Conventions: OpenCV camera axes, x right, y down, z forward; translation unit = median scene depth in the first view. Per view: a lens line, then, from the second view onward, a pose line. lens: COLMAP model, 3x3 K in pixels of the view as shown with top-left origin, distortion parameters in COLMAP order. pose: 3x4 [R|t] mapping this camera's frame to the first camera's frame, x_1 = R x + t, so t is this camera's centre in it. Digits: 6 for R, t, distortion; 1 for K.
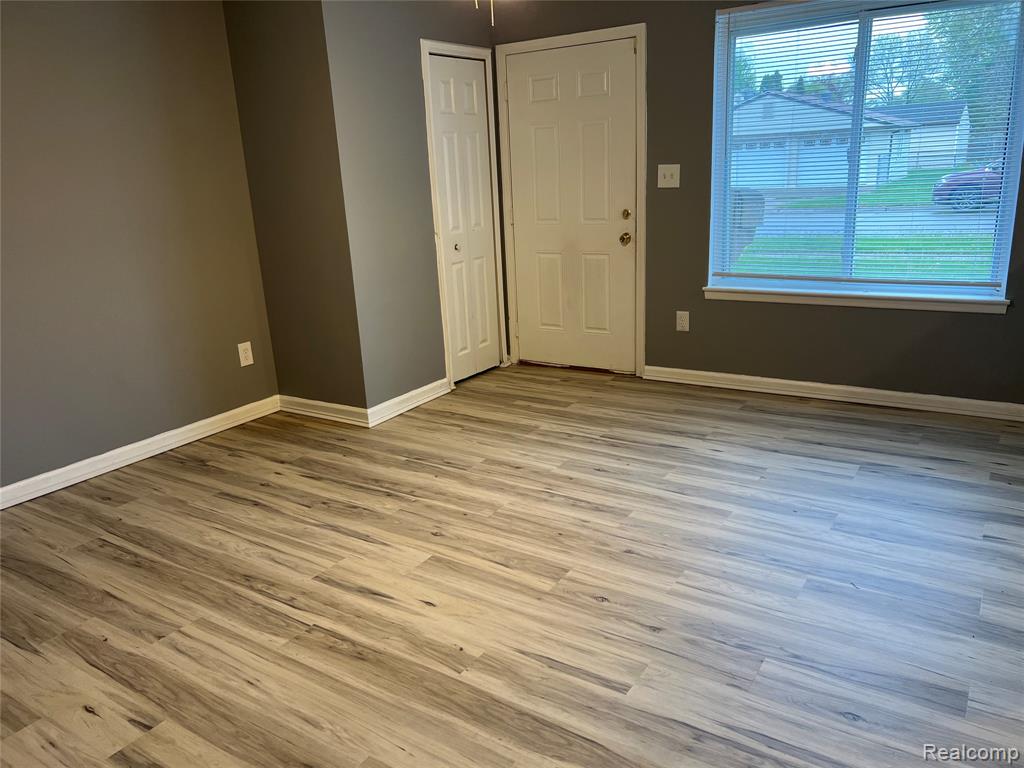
lens RADIAL K [[781.6, 0, 512.0], [0, 781.6, 384.0], [0, 0, 1]] dist [0.076647, -0.094134]
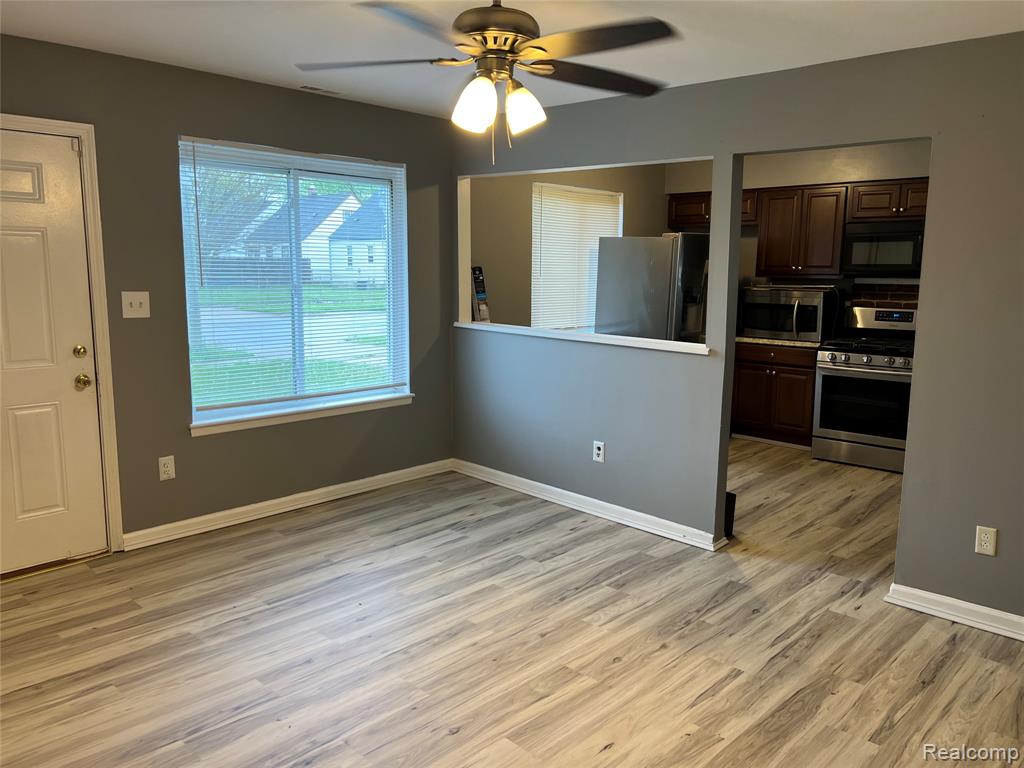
lens RADIAL K [[781.6, 0, 512.0], [0, 781.6, 384.0], [0, 0, 1]] dist [0.076647, -0.094134]
pose [[0.164766, -0.098812, 0.981371, -0.652285], [0.244278, 0.968060, 0.056460, -0.146154], [-0.955605, 0.230424, 0.183641, 0.532205]]
